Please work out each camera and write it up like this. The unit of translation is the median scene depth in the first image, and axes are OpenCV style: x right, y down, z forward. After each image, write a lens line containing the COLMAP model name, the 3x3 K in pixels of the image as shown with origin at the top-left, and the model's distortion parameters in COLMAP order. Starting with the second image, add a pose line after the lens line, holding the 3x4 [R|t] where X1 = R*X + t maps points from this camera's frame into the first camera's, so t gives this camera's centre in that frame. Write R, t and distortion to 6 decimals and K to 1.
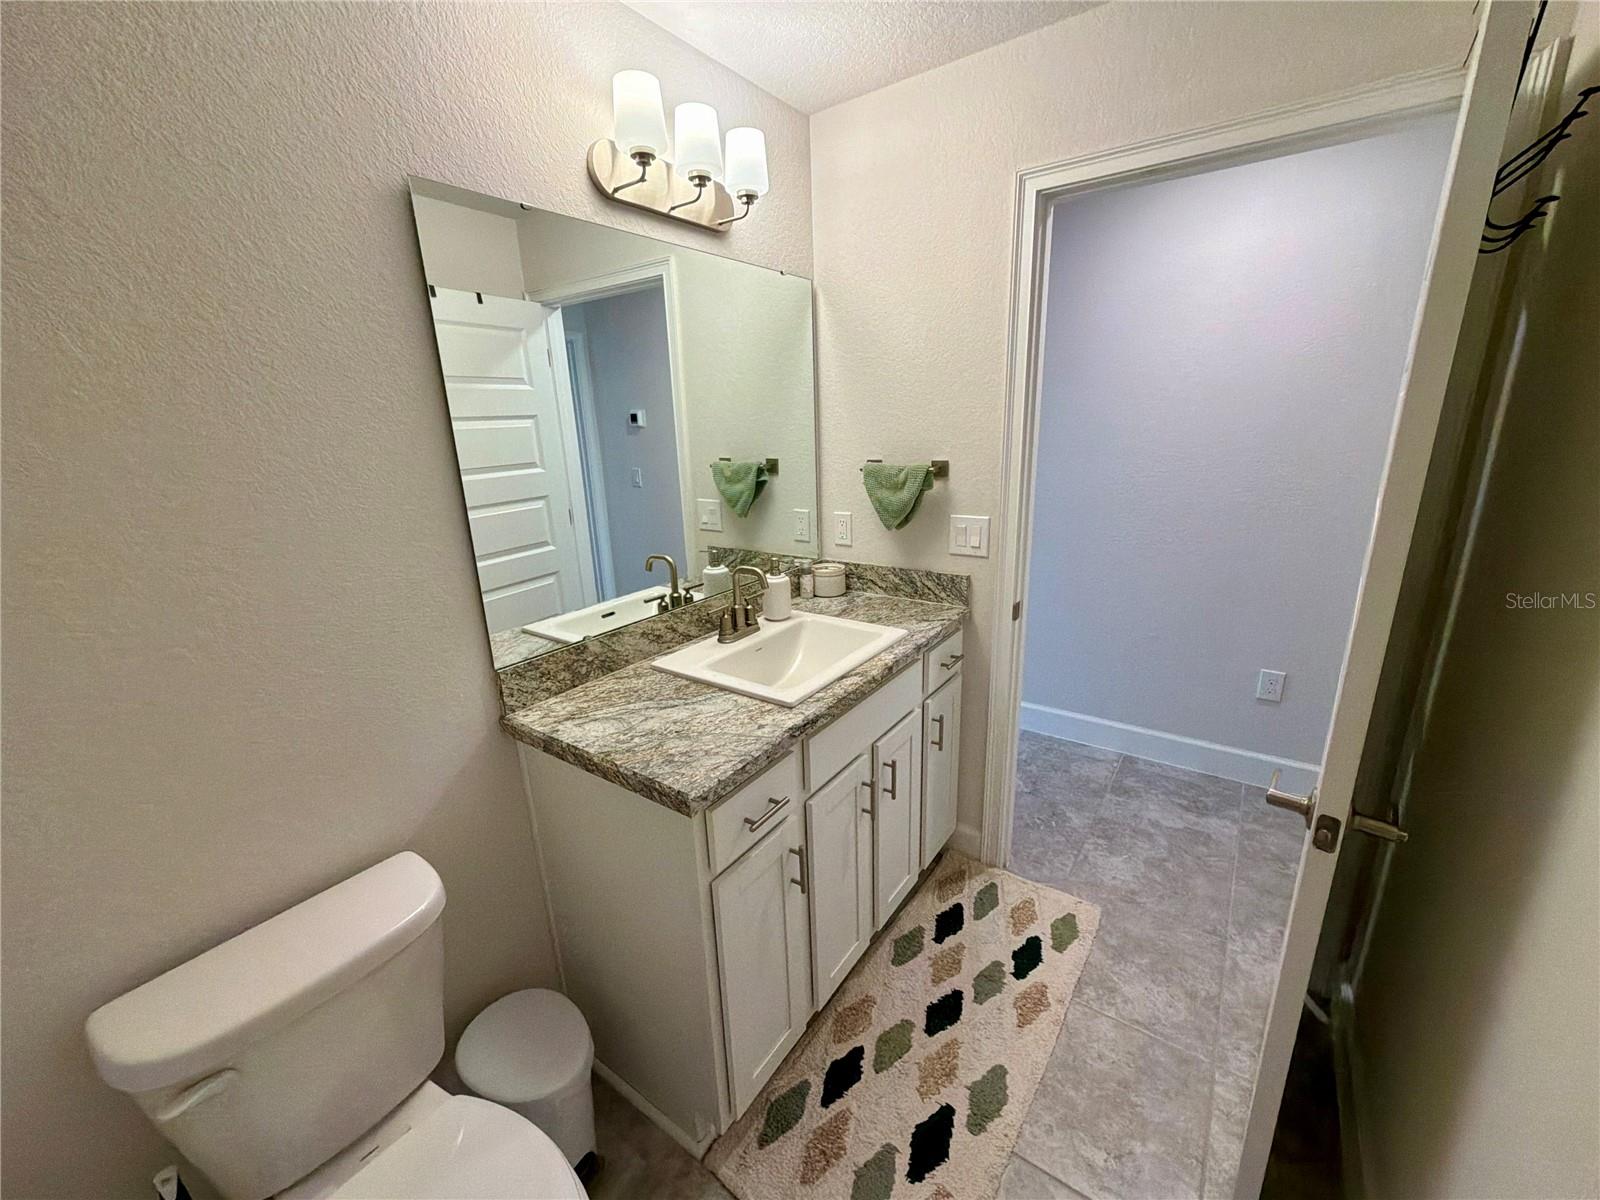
lens RADIAL K [[638.0, 0, 804.8], [0, 638.0, 601.1], [0, 0, 1]] dist [0.000697, 0.000129]
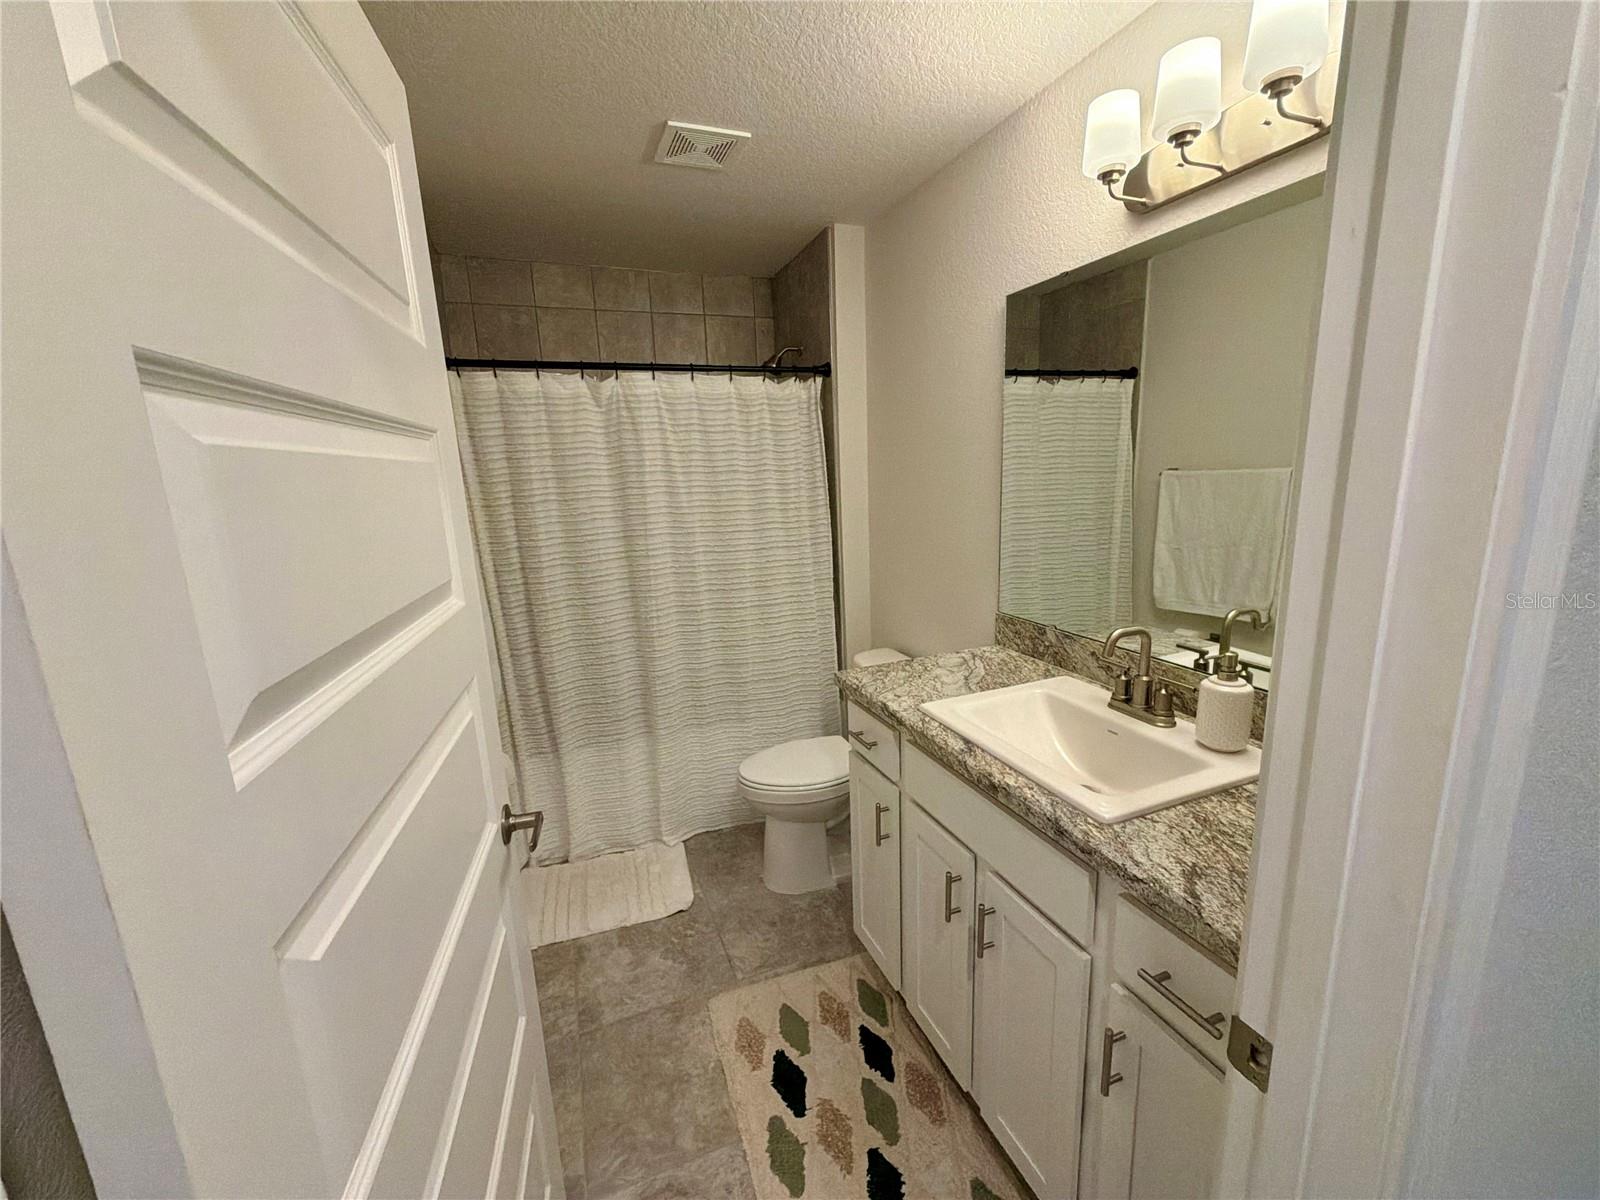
lens RADIAL K [[647.0, 0, 794.4], [0, 647.0, 596.3], [0, 0, 1]] dist [0.002296, 0.000178]
pose [[-0.556619, 0.219026, -0.801376, 0.868785], [-0.168571, 0.914777, 0.367106, -0.352483], [0.813486, 0.339427, -0.472261, 1.170879]]
